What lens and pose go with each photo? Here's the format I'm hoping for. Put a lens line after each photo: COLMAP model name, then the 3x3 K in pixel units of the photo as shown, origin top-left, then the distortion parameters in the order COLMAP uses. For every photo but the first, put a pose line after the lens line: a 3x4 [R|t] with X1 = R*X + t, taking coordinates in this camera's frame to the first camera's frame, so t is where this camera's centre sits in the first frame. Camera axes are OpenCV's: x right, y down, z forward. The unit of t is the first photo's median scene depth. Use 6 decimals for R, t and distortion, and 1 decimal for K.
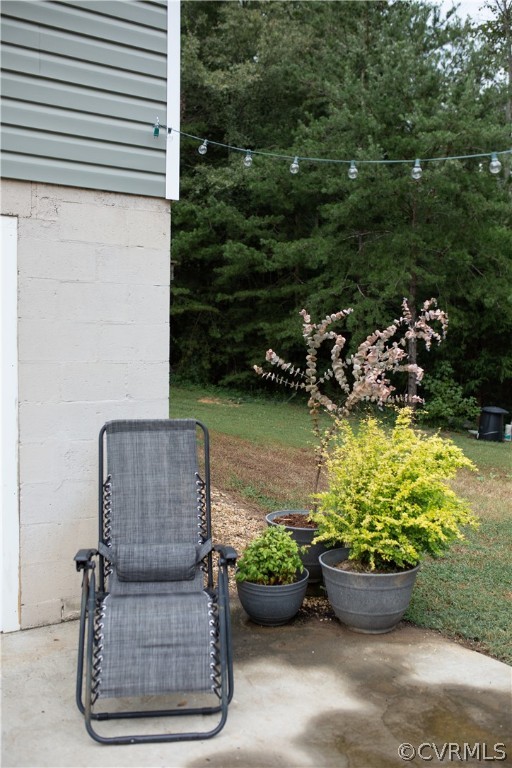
lens RADIAL K [[711.1, 0, 244.8], [0, 711.1, 382.4], [0, 0, 1]] dist [-0.036236, 0.007875]
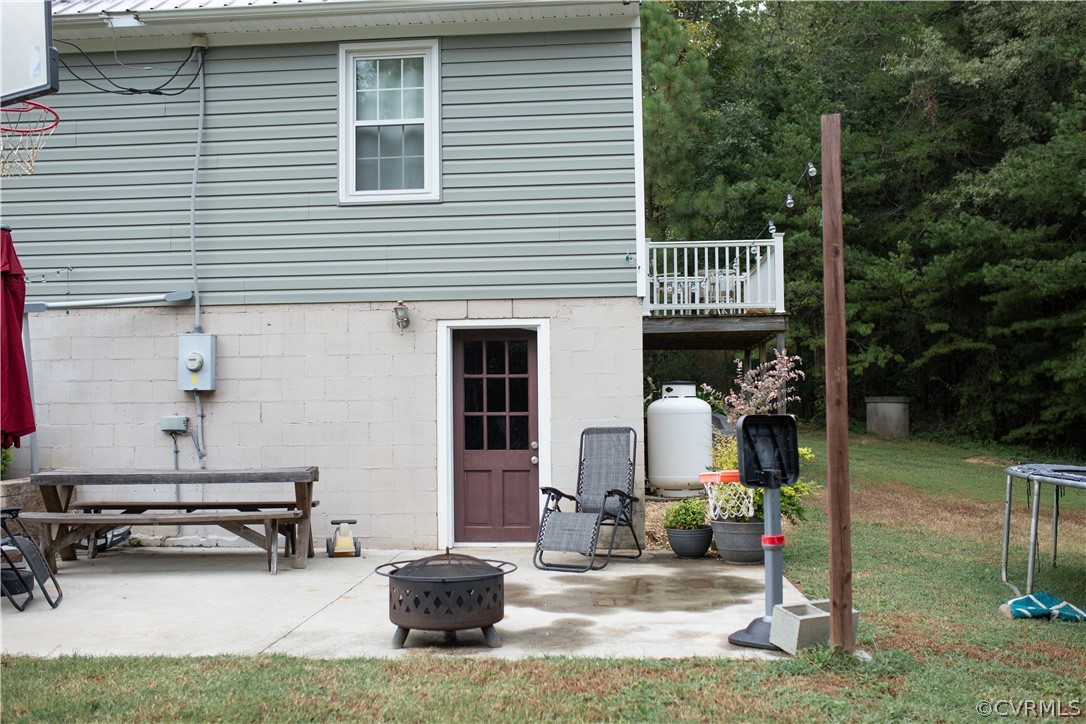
lens RADIAL K [[1048.4, 0, 543.0], [0, 1048.4, 362.0], [0, 0, 1]] dist [-0.051103, 0.041138]
pose [[0.798693, -0.049669, -0.599685, 1.033353], [-0.007140, 0.995735, -0.091983, 0.103778], [0.601696, 0.077748, 0.794932, -0.930717]]
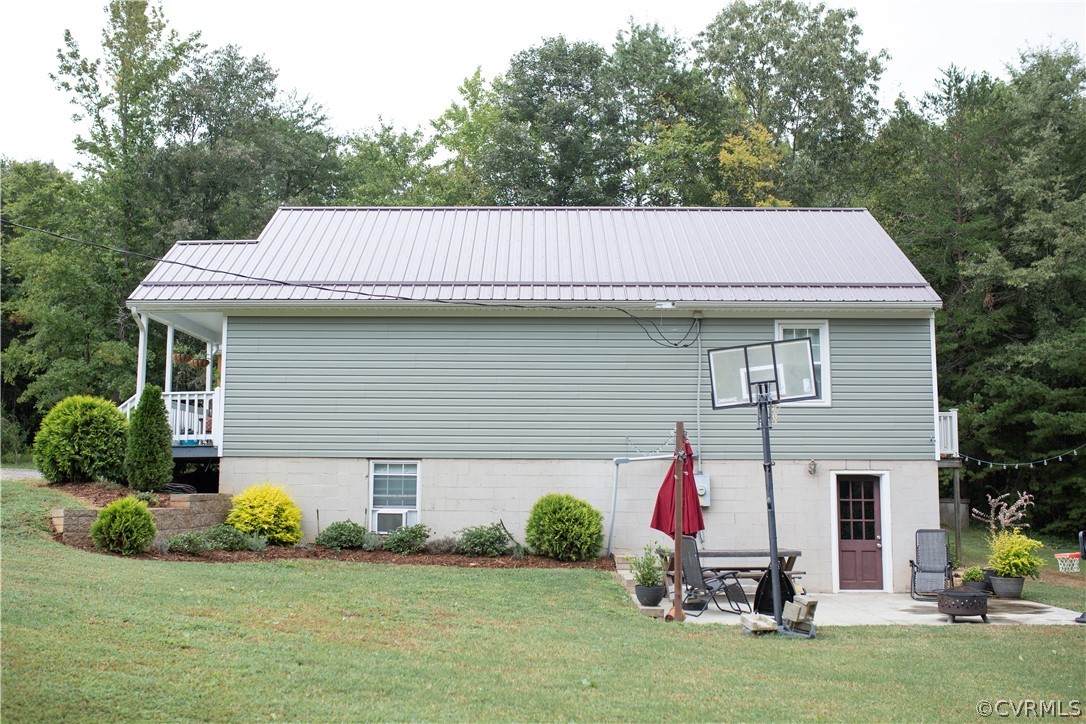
lens RADIAL K [[1048.4, 0, 543.0], [0, 1048.4, 362.0], [0, 0, 1]] dist [-0.051103, 0.041138]
pose [[0.841133, -0.071821, -0.536038, 0.827302], [-0.020410, 0.986222, -0.164164, 0.094301], [0.540443, 0.149024, 0.828078, -3.406742]]
